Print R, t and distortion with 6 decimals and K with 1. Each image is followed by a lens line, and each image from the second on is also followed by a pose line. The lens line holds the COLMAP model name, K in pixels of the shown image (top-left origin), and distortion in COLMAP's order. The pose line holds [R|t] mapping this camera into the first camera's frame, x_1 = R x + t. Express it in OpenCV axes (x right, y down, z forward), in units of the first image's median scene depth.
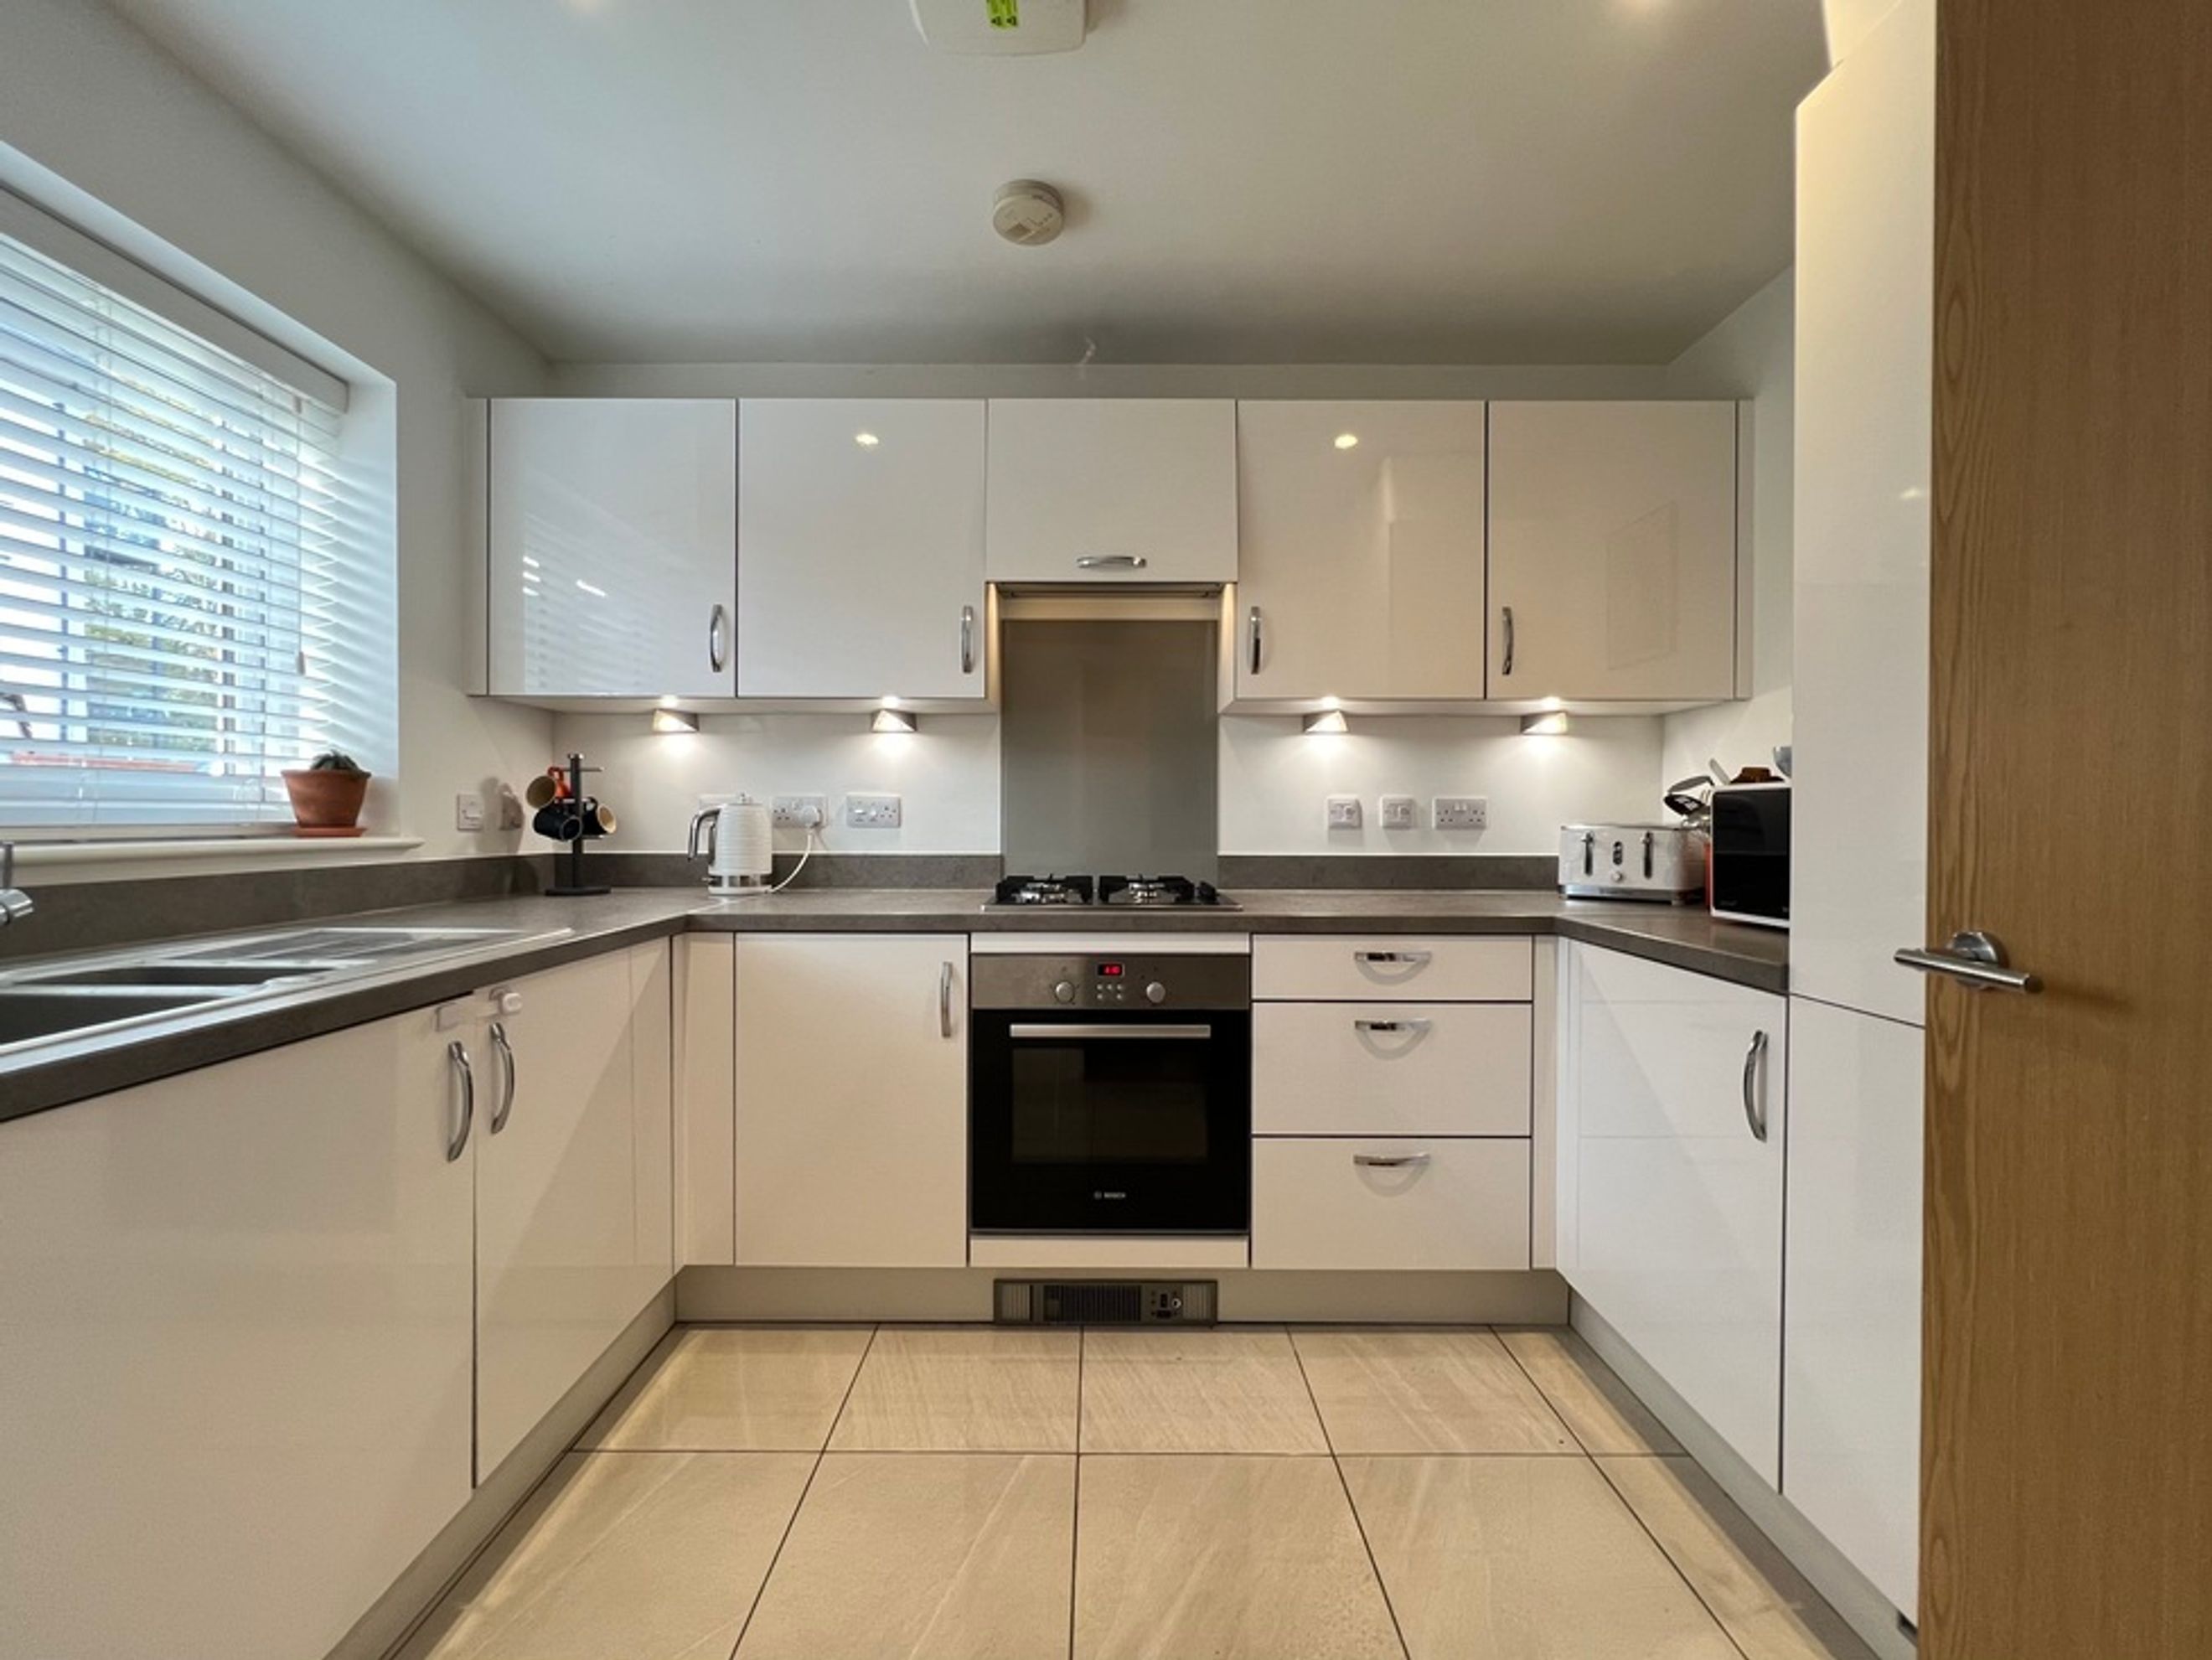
lens RADIAL K [[900.1, 0, 1098.6], [0, 900.1, 822.2], [0, 0, 1]] dist [-0.002295, 0.001493]
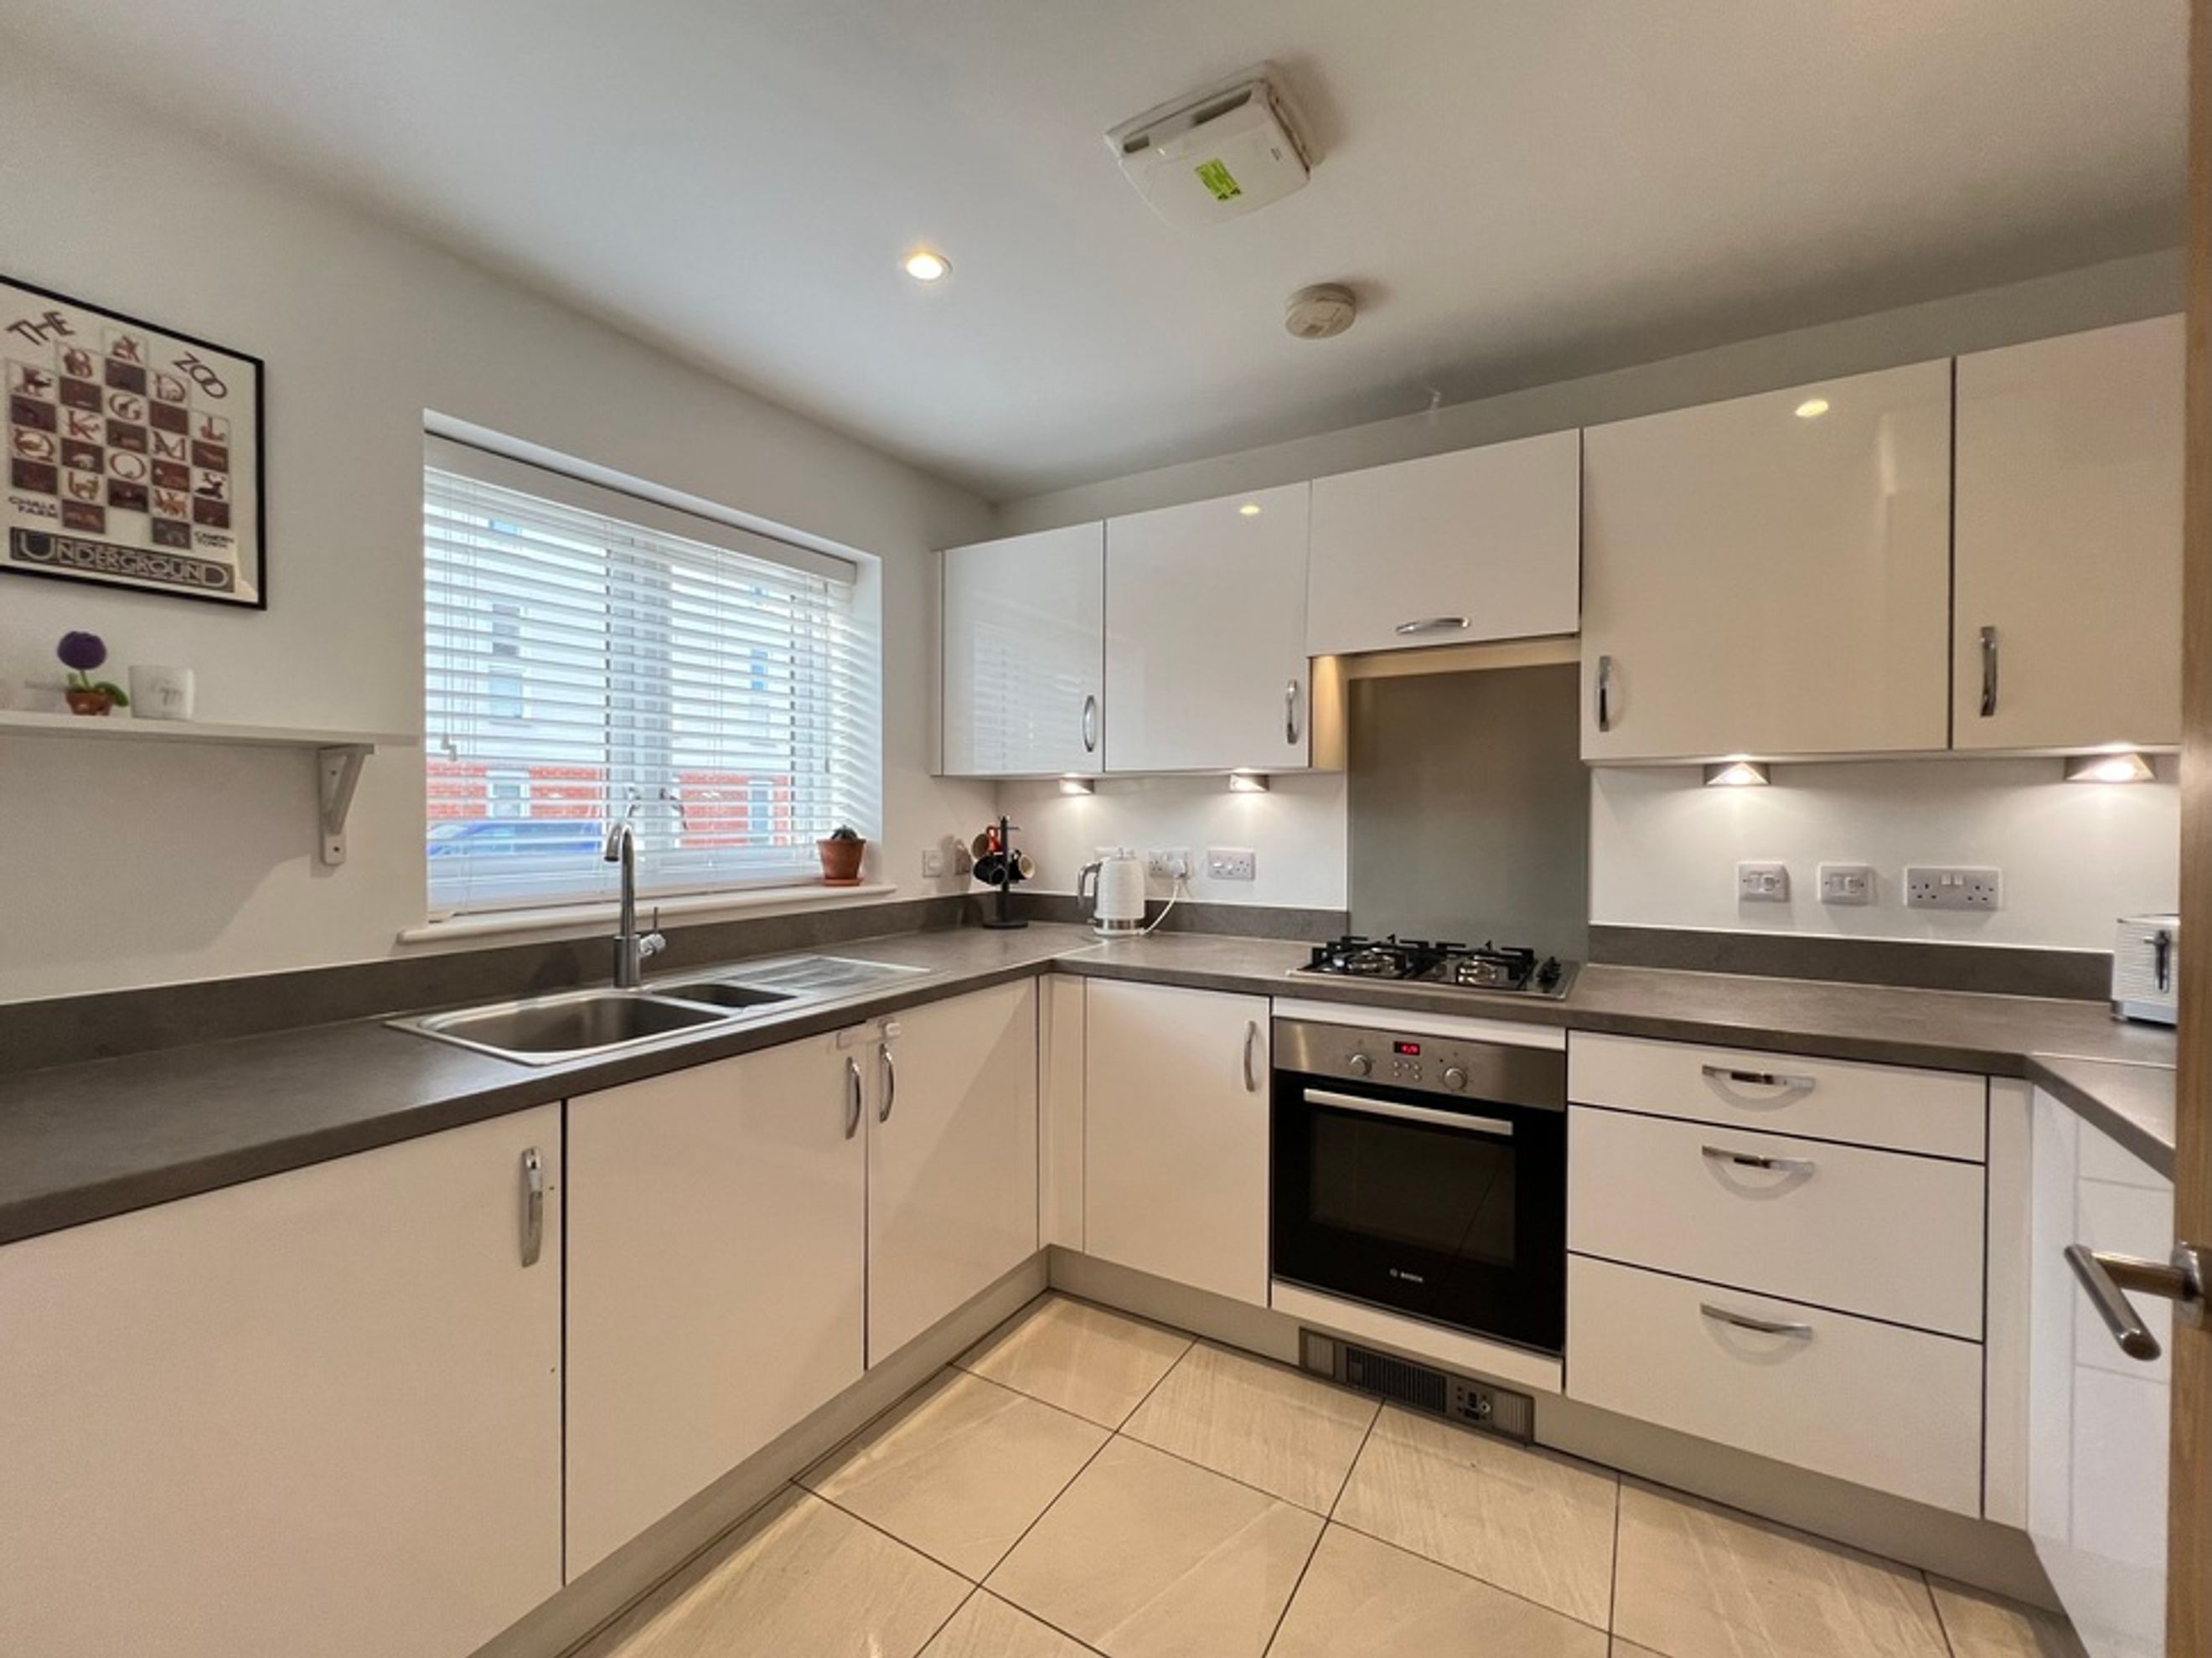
lens RADIAL K [[900.0, 0, 1102.7], [0, 900.0, 827.0], [0, 0, 1]] dist [-0.002295, 0.001493]
pose [[0.860593, 0.004552, -0.509273, 0.222110], [-0.003392, 0.999989, 0.003206, -0.079281], [0.509282, -0.001031, 0.860599, -0.020259]]
